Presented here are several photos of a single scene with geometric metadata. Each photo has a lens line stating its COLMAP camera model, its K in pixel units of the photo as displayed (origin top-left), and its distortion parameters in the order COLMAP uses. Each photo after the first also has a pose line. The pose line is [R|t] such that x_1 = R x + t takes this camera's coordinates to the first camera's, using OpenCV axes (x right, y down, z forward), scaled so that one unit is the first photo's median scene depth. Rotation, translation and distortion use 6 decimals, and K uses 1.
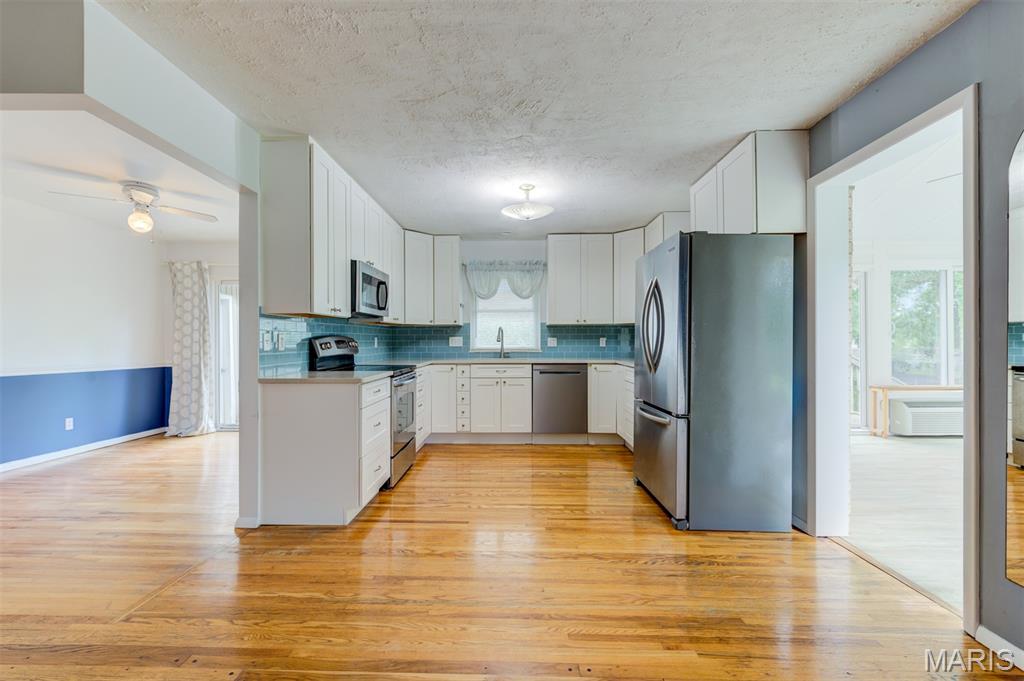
lens RADIAL K [[431.7, 0, 503.1], [0, 431.7, 341.0], [0, 0, 1]] dist [0.011275, -0.002880]
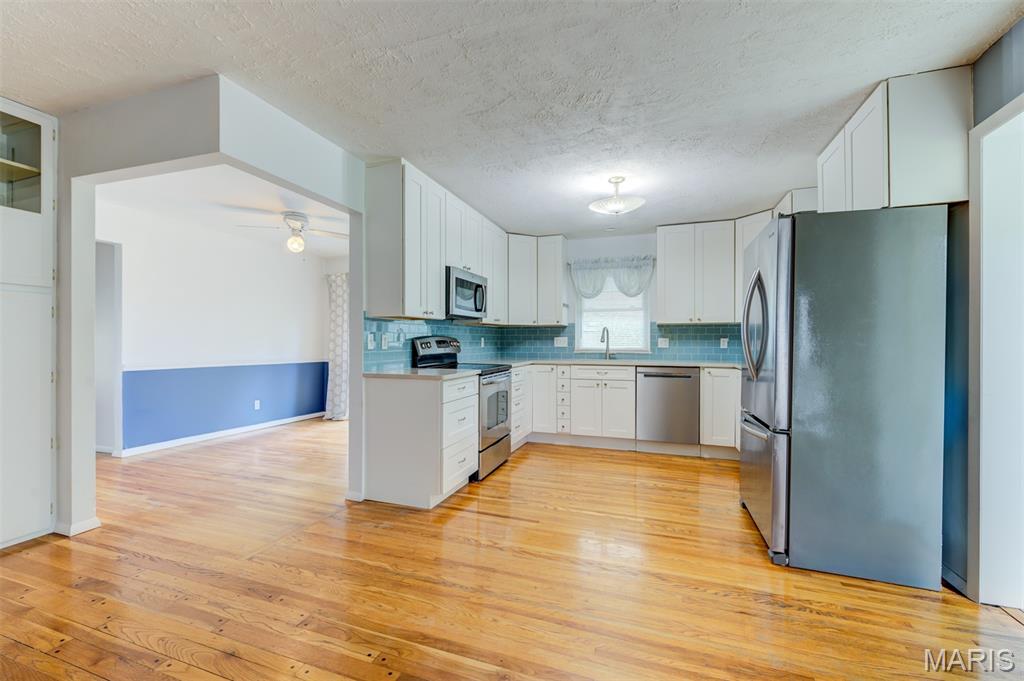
lens RADIAL K [[431.7, 0, 502.5], [0, 431.7, 342.6], [0, 0, 1]] dist [0.011275, -0.002880]
pose [[0.948761, 0.005100, -0.315952, 0.091170], [-0.004259, 0.999985, 0.003353, -0.000196], [0.315965, -0.001835, 0.948769, 0.011015]]
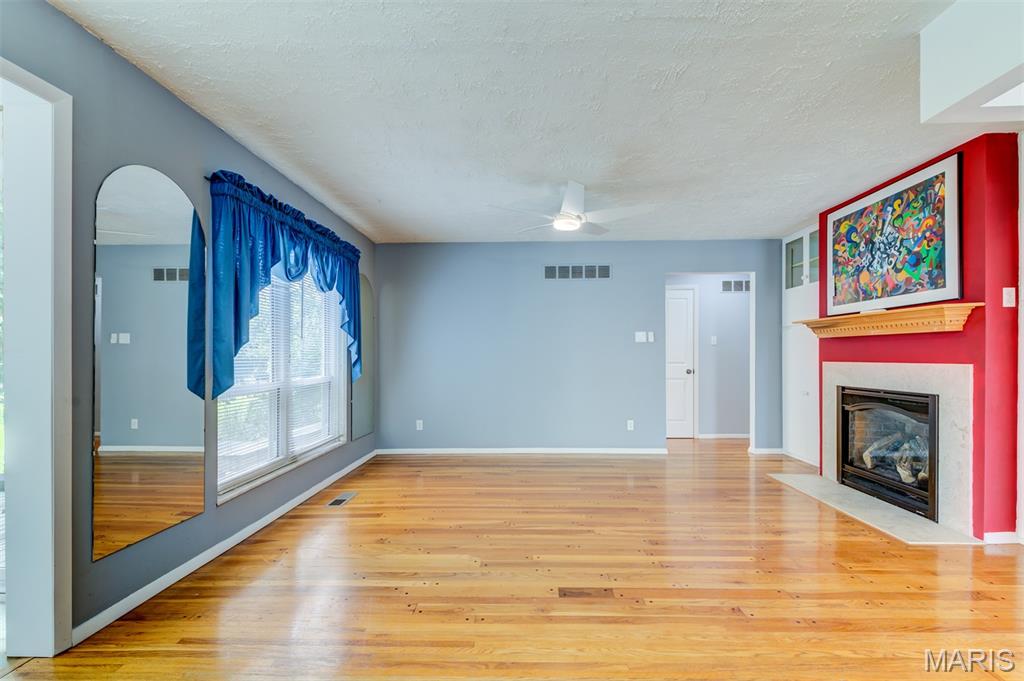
lens RADIAL K [[431.7, 0, 527.6], [0, 431.7, 360.7], [0, 0, 1]] dist [0.011275, -0.002880]
pose [[-0.999405, 0.001751, -0.034457, 0.021785], [0.001486, 0.999969, 0.007731, 0.006022], [0.034470, 0.007676, -0.999376, 0.712771]]
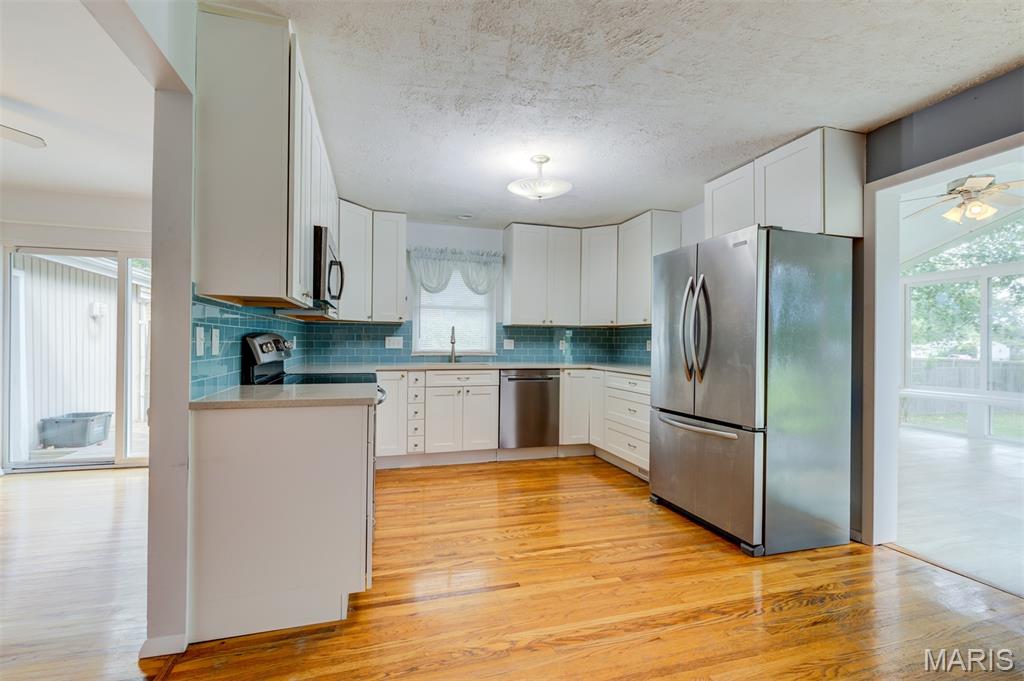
lens RADIAL K [[431.7, 0, 502.3], [0, 431.7, 341.7], [0, 0, 1]] dist [0.011275, -0.002880]
pose [[0.947393, 0.012290, 0.319838, -0.211706], [-0.011617, 0.999924, -0.004012, 0.000399], [-0.319863, 0.000086, 0.947464, 0.175825]]
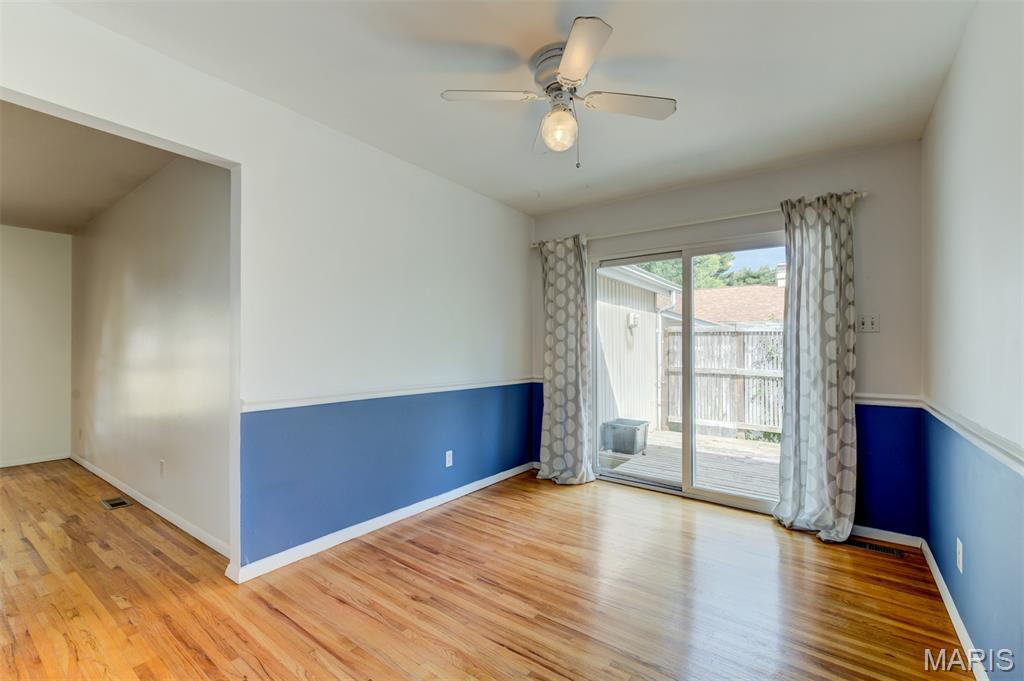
lens RADIAL K [[431.7, 0, 504.4], [0, 431.7, 344.0], [0, 0, 1]] dist [0.011275, -0.002880]
pose [[0.833306, -0.003395, -0.552801, -0.470224], [0.000010, 0.999981, -0.006125, -0.003839], [0.552811, 0.005098, 0.833291, 0.400655]]
